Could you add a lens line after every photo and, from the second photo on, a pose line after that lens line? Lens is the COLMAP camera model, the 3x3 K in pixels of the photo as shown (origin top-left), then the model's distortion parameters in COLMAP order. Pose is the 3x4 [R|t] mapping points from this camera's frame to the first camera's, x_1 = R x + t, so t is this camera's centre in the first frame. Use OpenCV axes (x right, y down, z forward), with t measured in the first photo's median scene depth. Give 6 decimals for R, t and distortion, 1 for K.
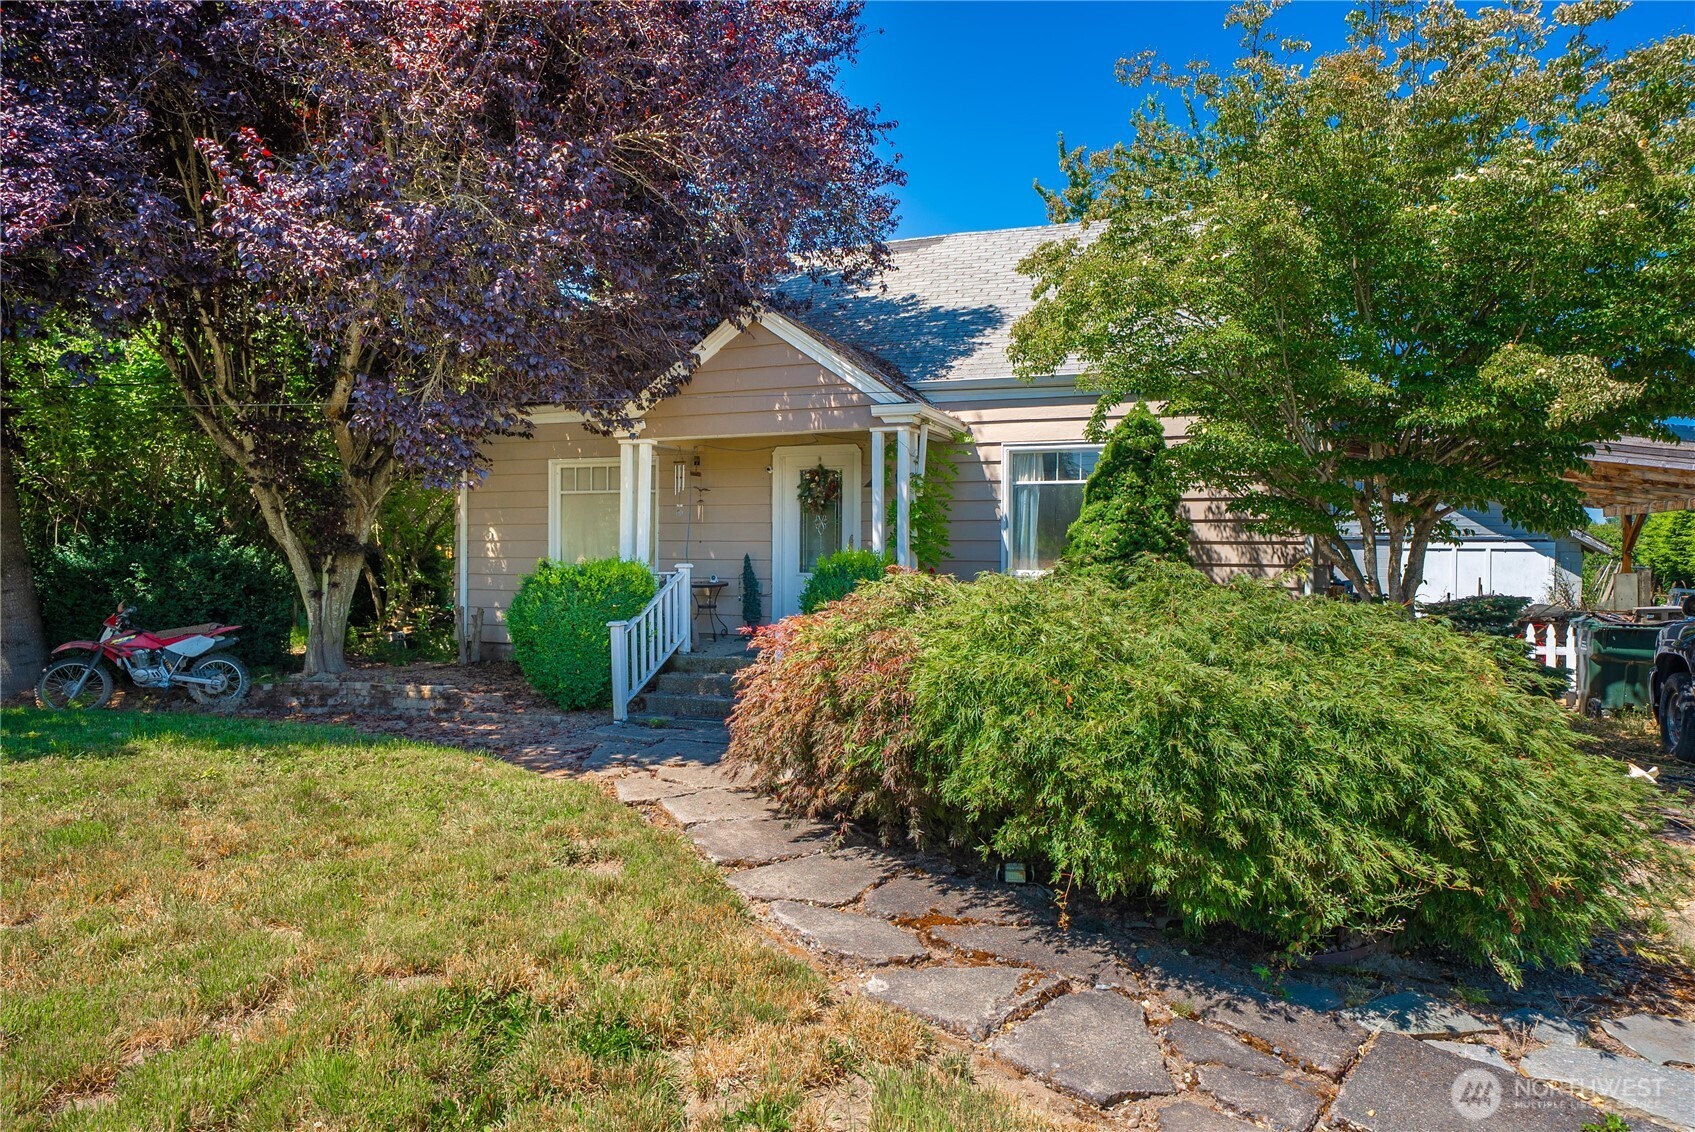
lens RADIAL K [[1000.5, 0, 843.7], [0, 1000.5, 529.8], [0, 0, 1]] dist [-0.000111, -0.000700]
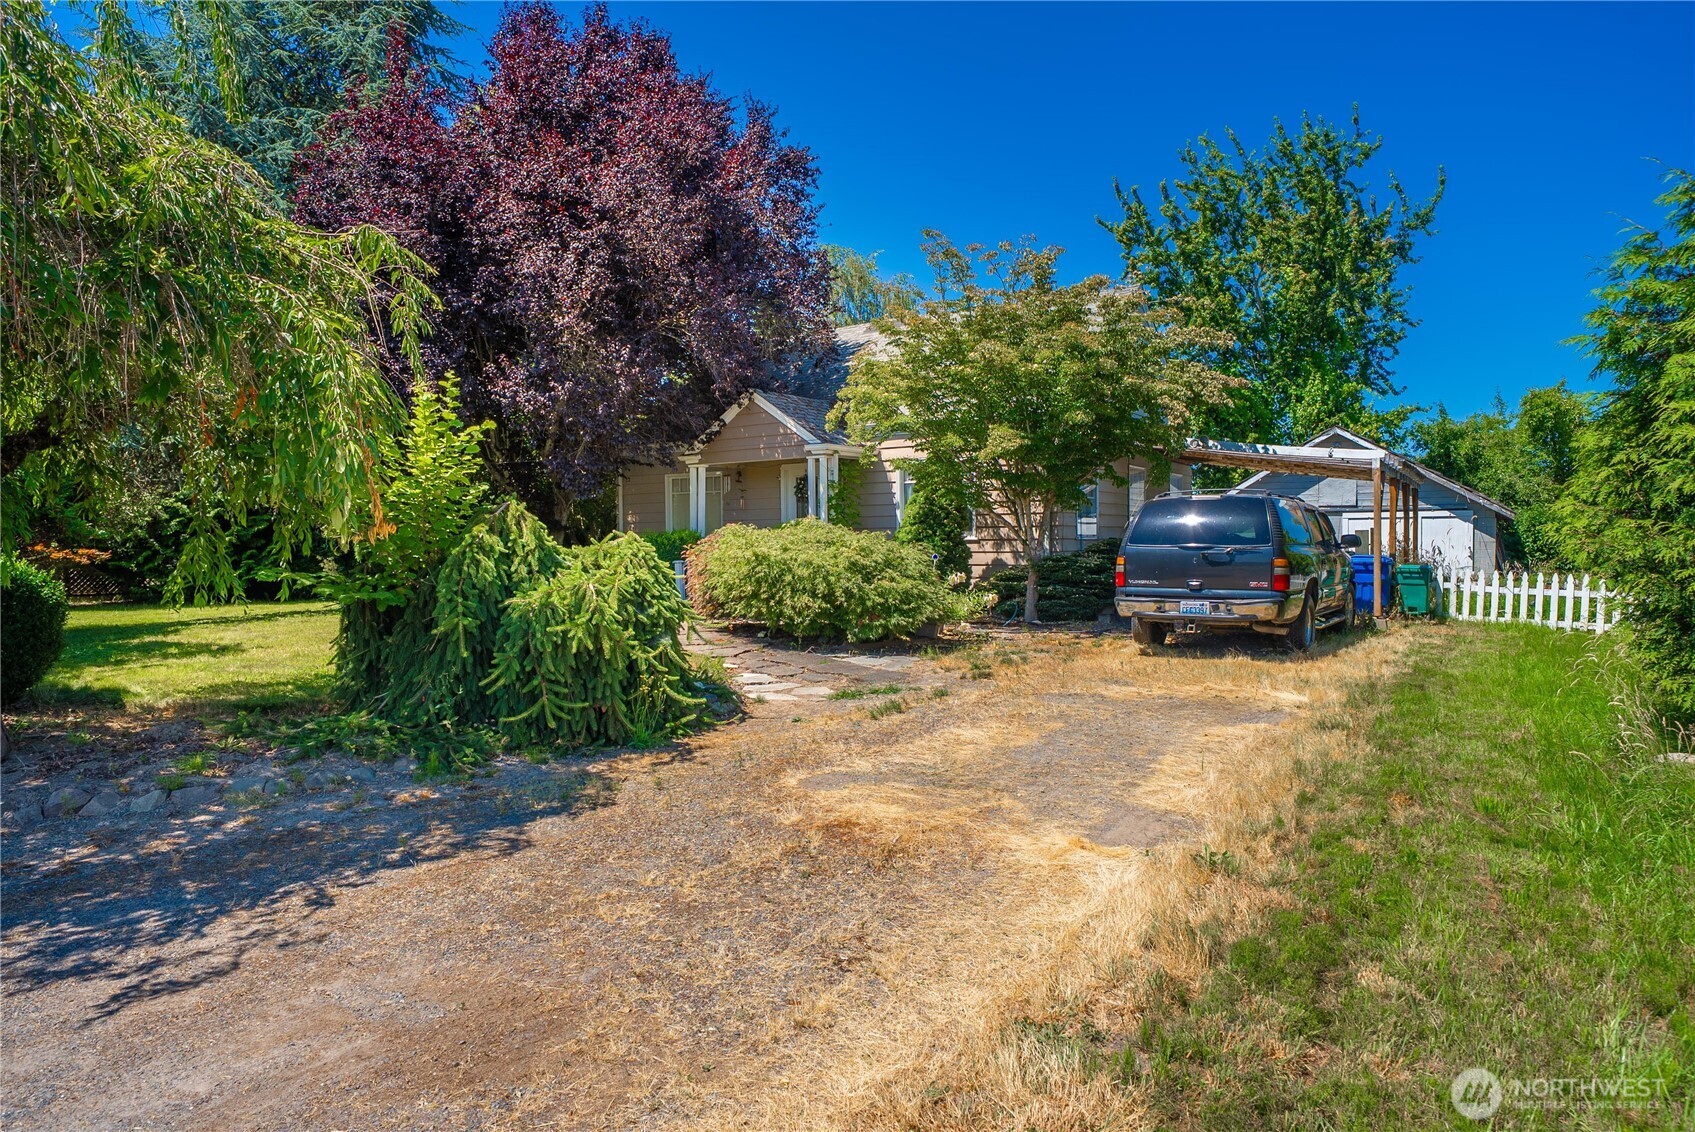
lens RADIAL K [[1000.5, 0, 843.7], [0, 1000.5, 529.8], [0, 0, 1]] dist [-0.000111, -0.000700]
pose [[0.976976, -0.018847, -0.212517, 0.463108], [0.021874, 0.999690, 0.011904, 0.013582], [0.212227, -0.016279, 0.977085, -0.773574]]
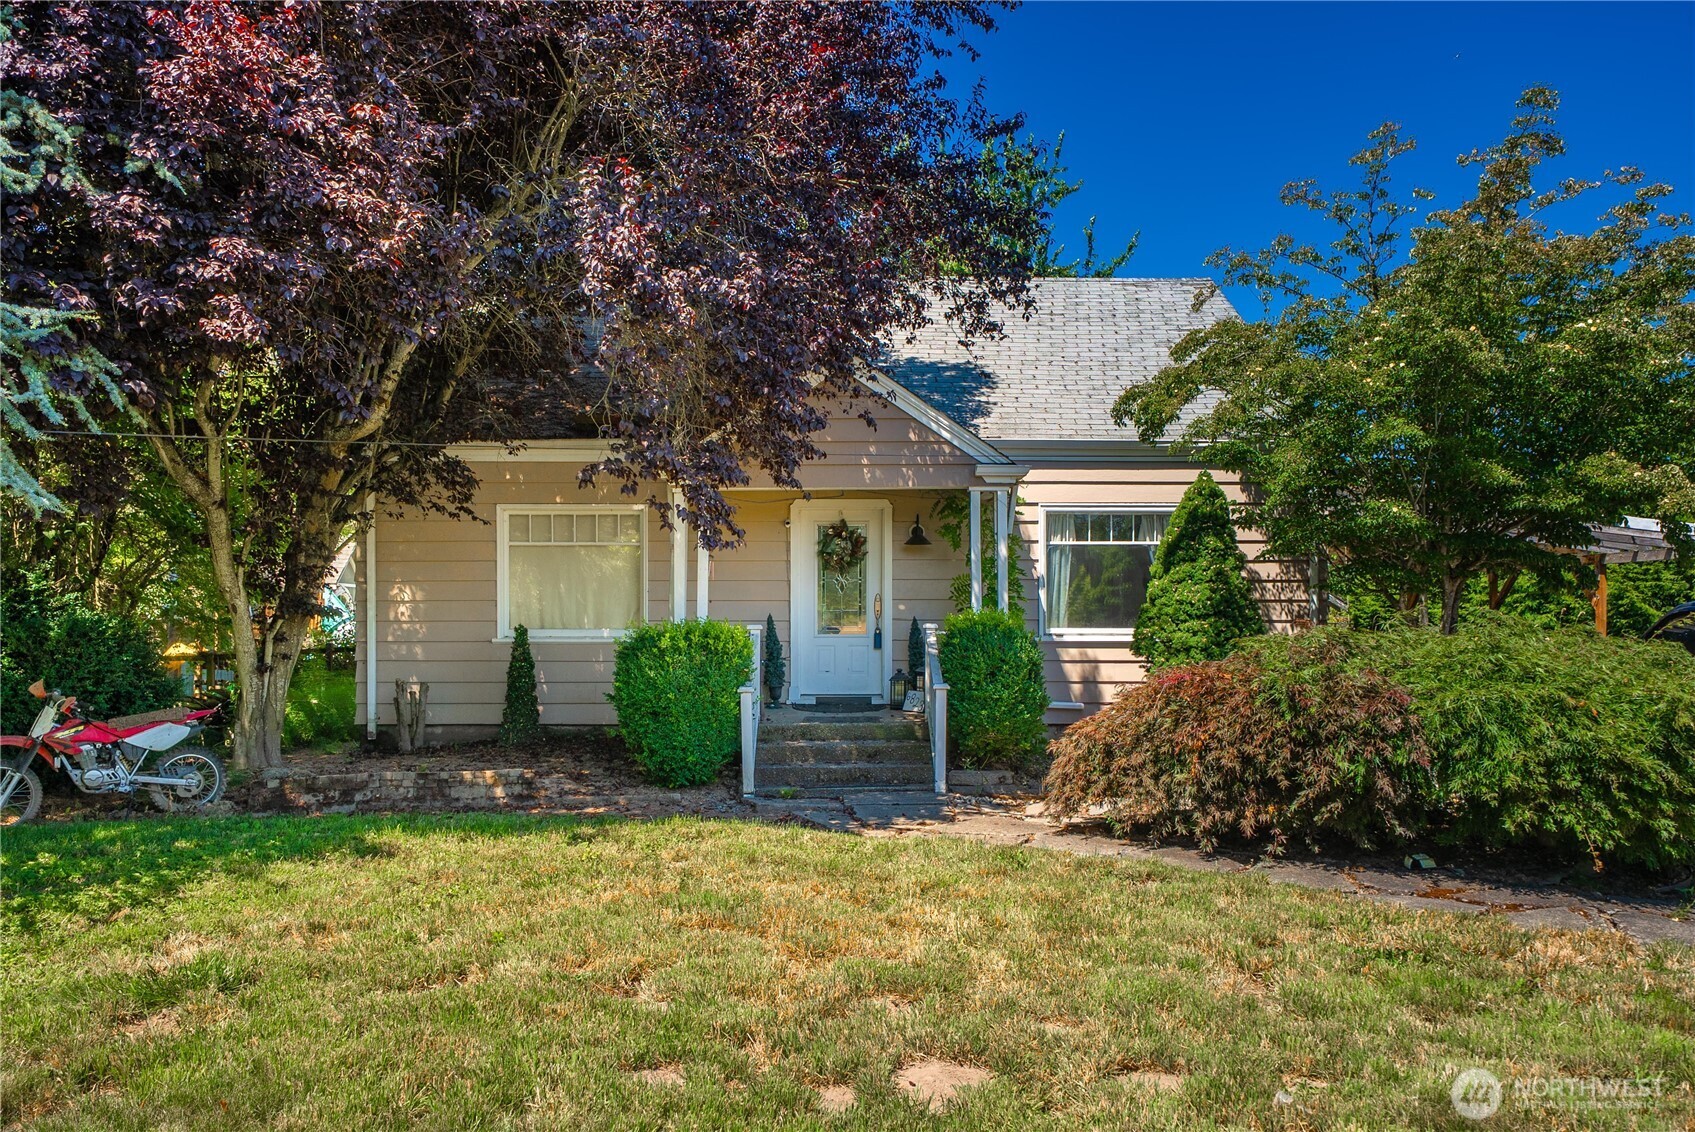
lens RADIAL K [[1205.7, 0, 847.5], [0, 1205.7, 566.0], [0, 0, 1]] dist [-0.004327, -0.000358]
pose [[0.927230, 0.008685, 0.374391, -0.508588], [-0.001659, 0.999816, -0.019086, 0.000497], [-0.374488, 0.017076, 0.927074, -0.068508]]
